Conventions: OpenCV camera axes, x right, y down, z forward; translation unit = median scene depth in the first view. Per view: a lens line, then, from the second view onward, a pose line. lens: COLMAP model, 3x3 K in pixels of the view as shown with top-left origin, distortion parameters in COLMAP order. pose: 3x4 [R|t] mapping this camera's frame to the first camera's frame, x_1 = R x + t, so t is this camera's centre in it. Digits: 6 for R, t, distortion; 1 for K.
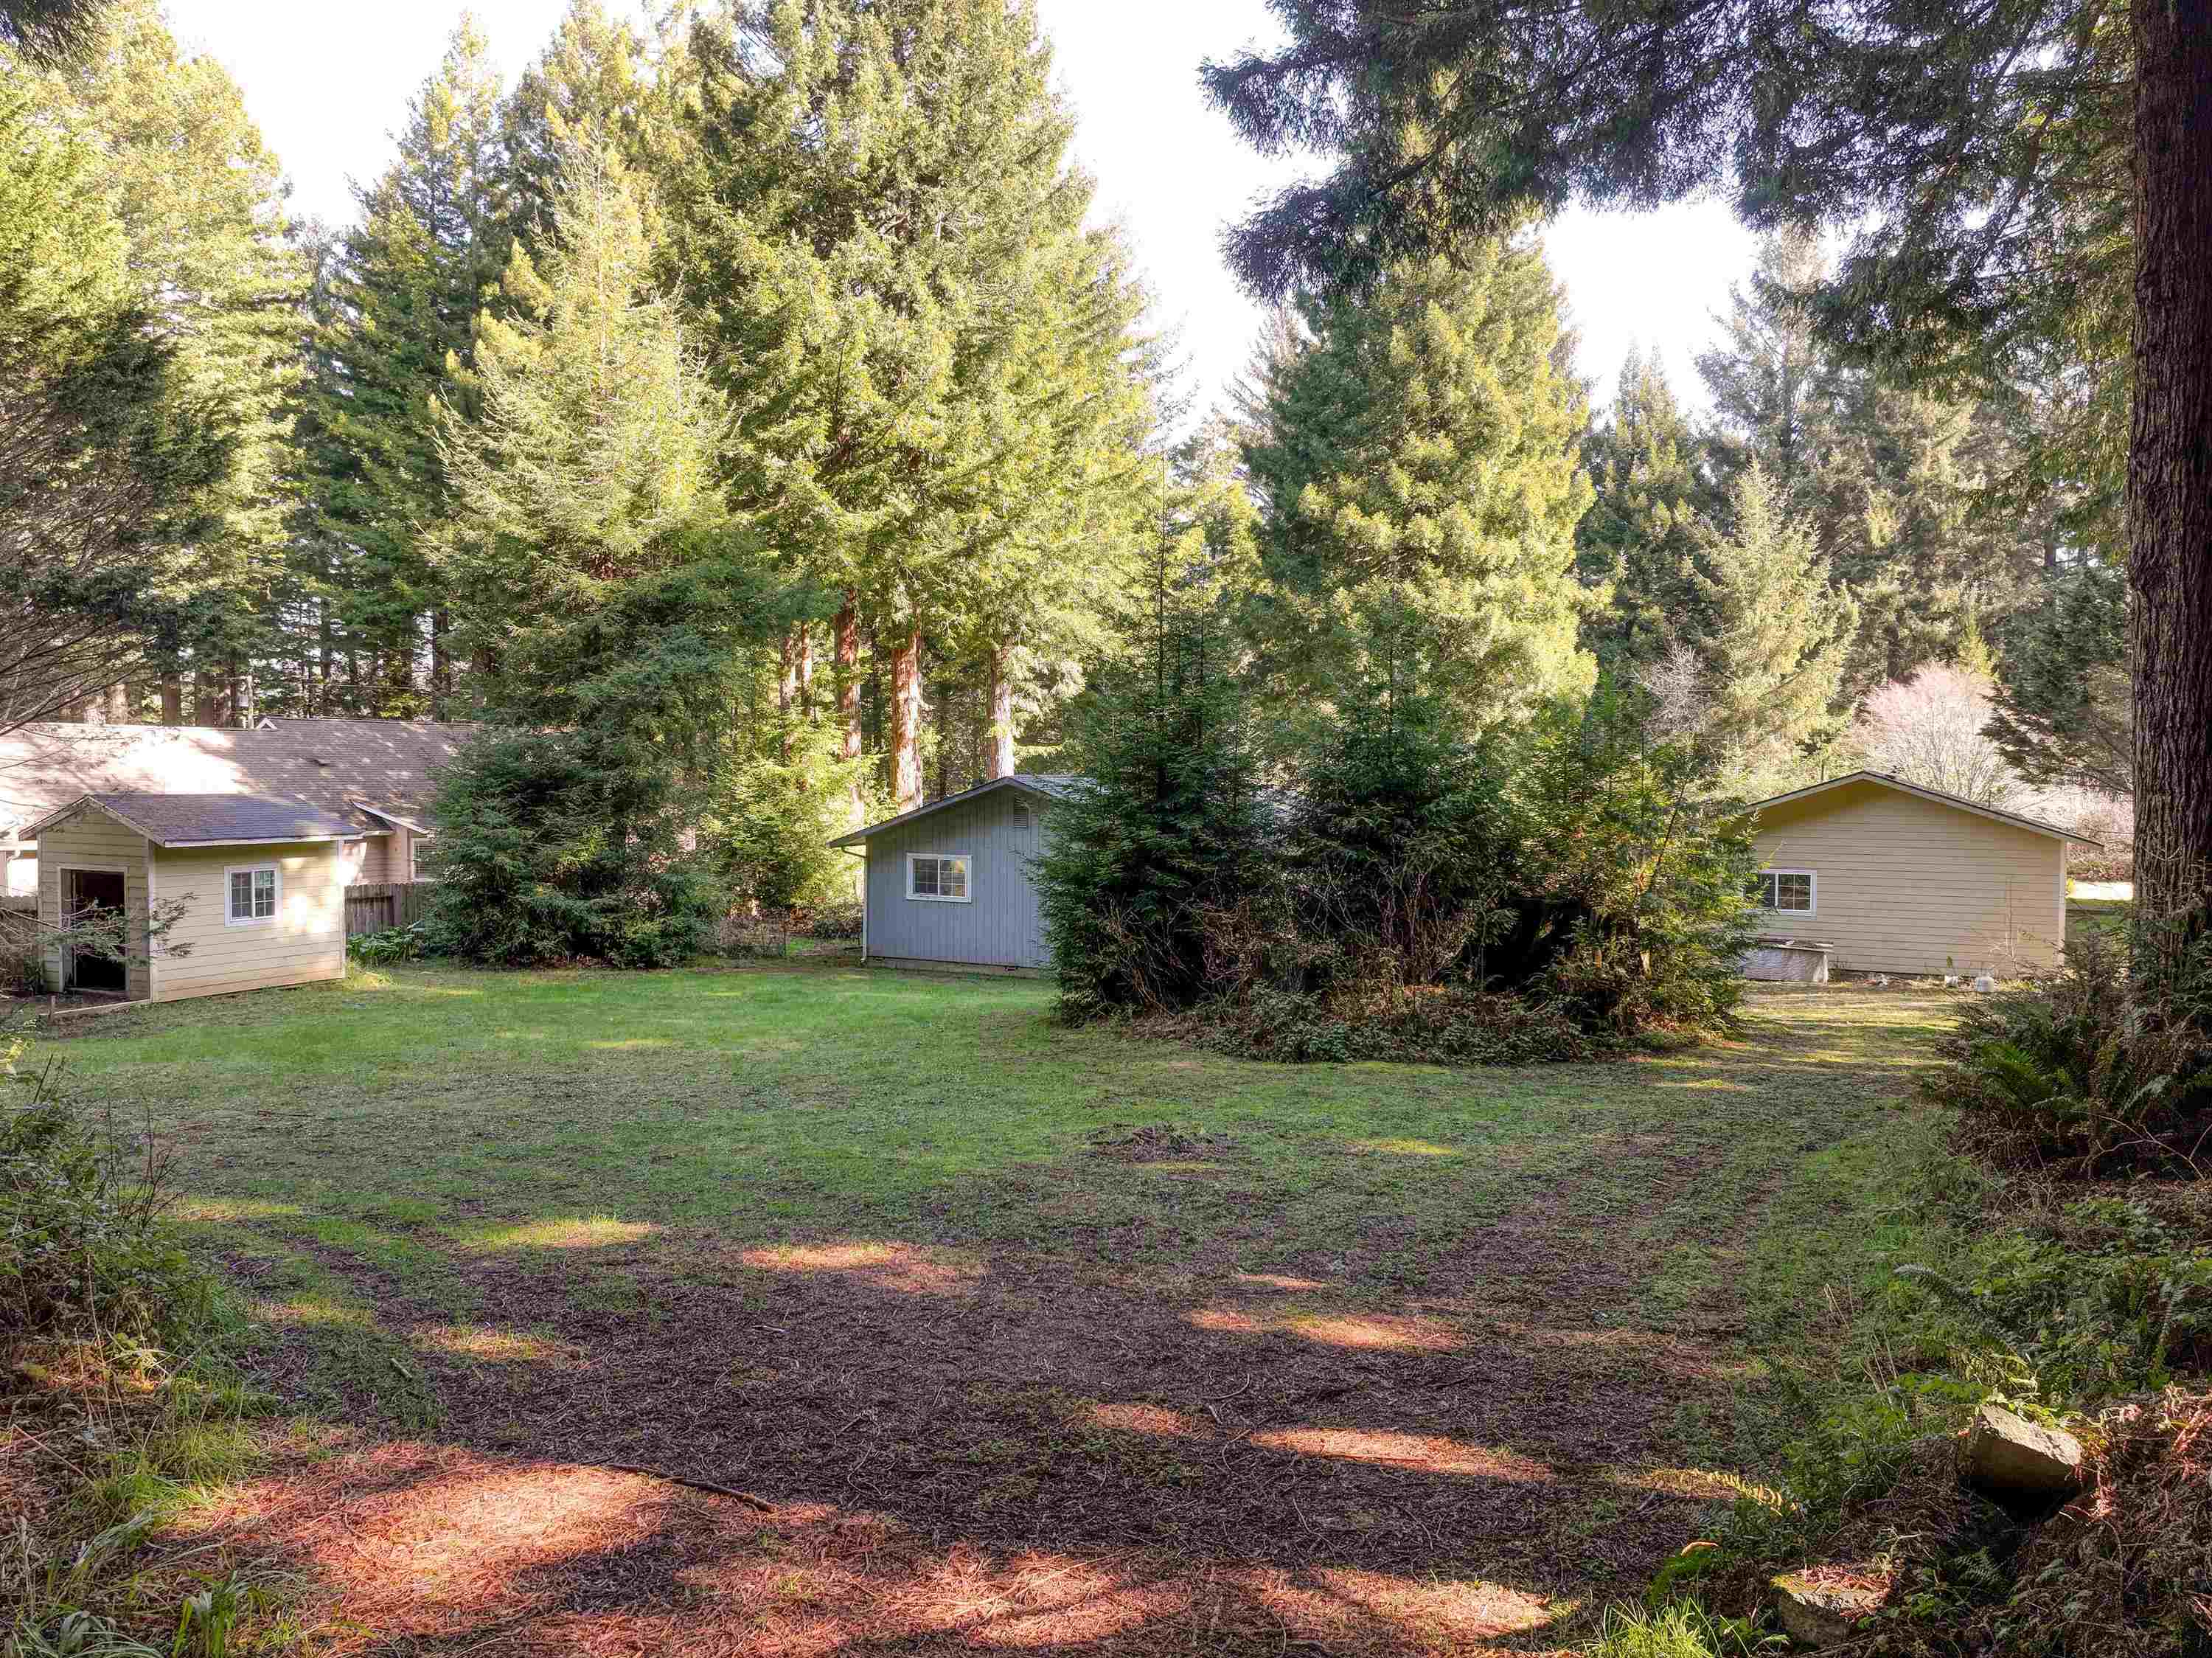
lens RADIAL K [[1563.6, 0, 1099.2], [0, 1563.6, 824.5], [0, 0, 1]] dist [0.005981, 0.008908]
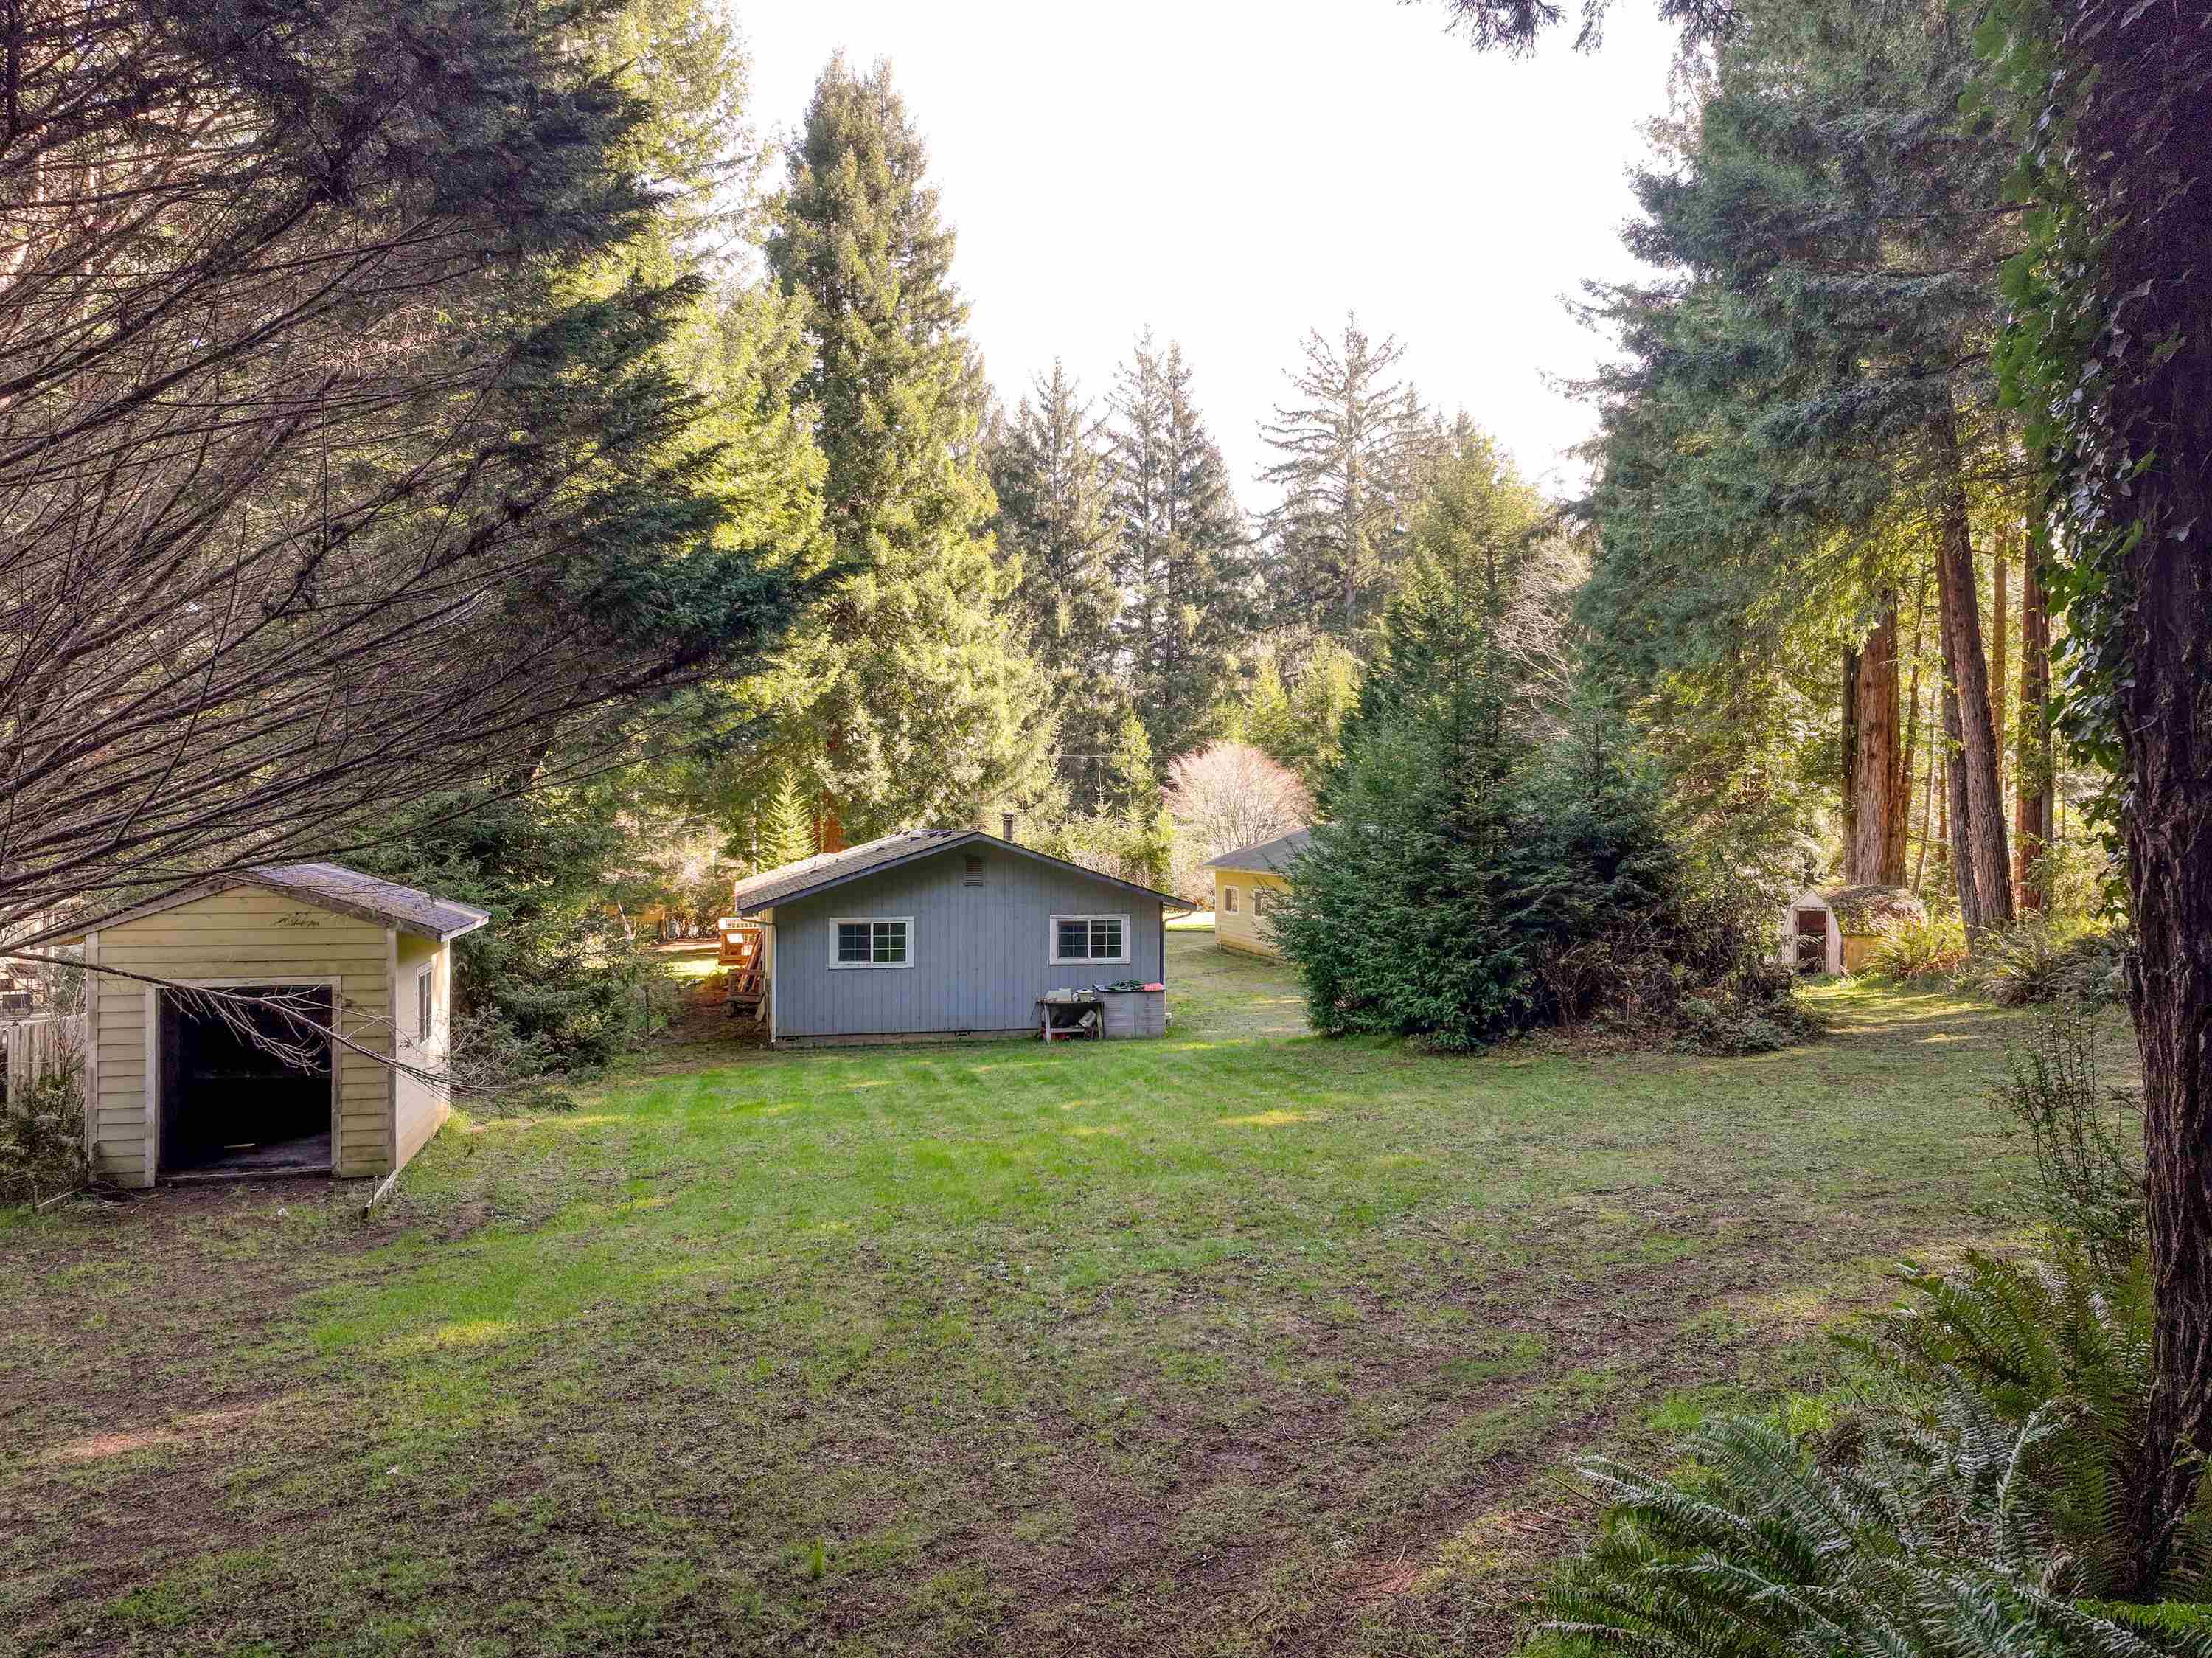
lens RADIAL K [[1563.6, 0, 1097.6], [0, 1563.6, 835.7], [0, 0, 1]] dist [0.005981, 0.008908]
pose [[0.766073, -0.008721, 0.642695, -0.246105], [0.027769, 0.999423, -0.019538, -0.002955], [-0.642154, 0.032815, 0.765873, 0.086010]]
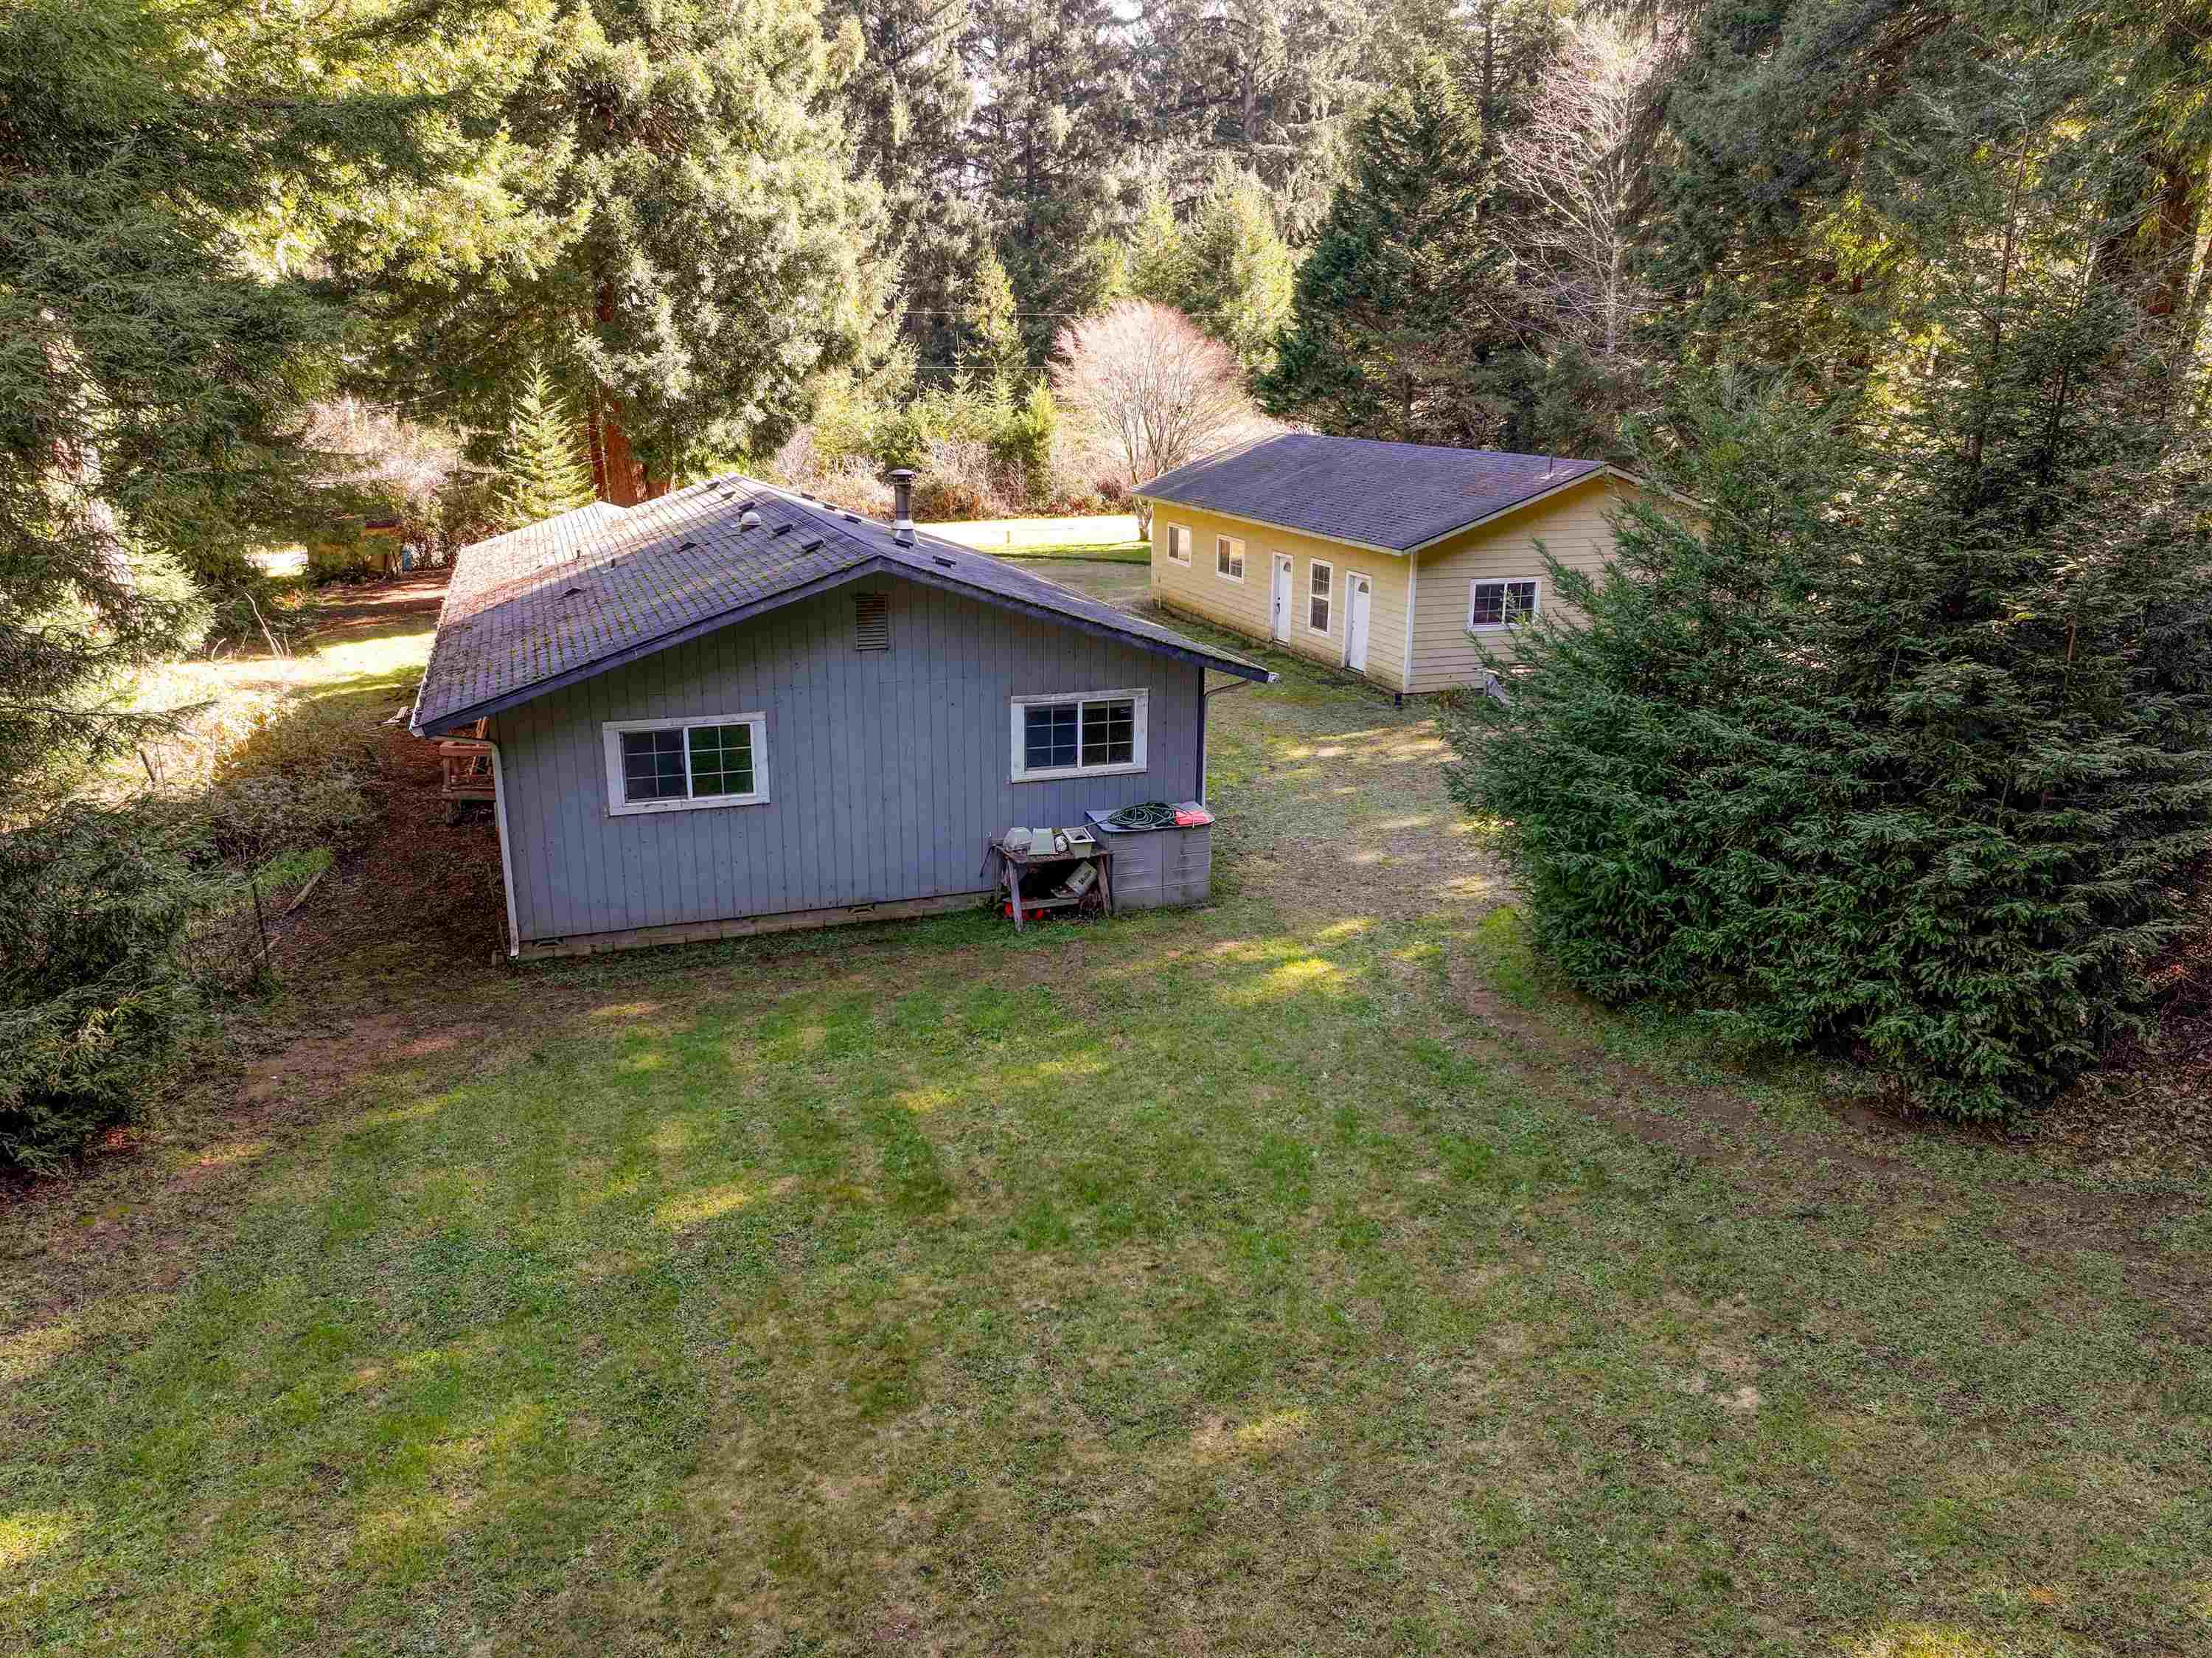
lens RADIAL K [[1563.6, 0, 1104.9], [0, 1563.6, 830.4], [0, 0, 1]] dist [0.005981, 0.008908]
pose [[0.684731, -0.209990, 0.697888, -0.150892], [0.025161, 0.963831, 0.265324, -0.030725], [-0.728362, -0.164116, 0.665248, 0.236619]]
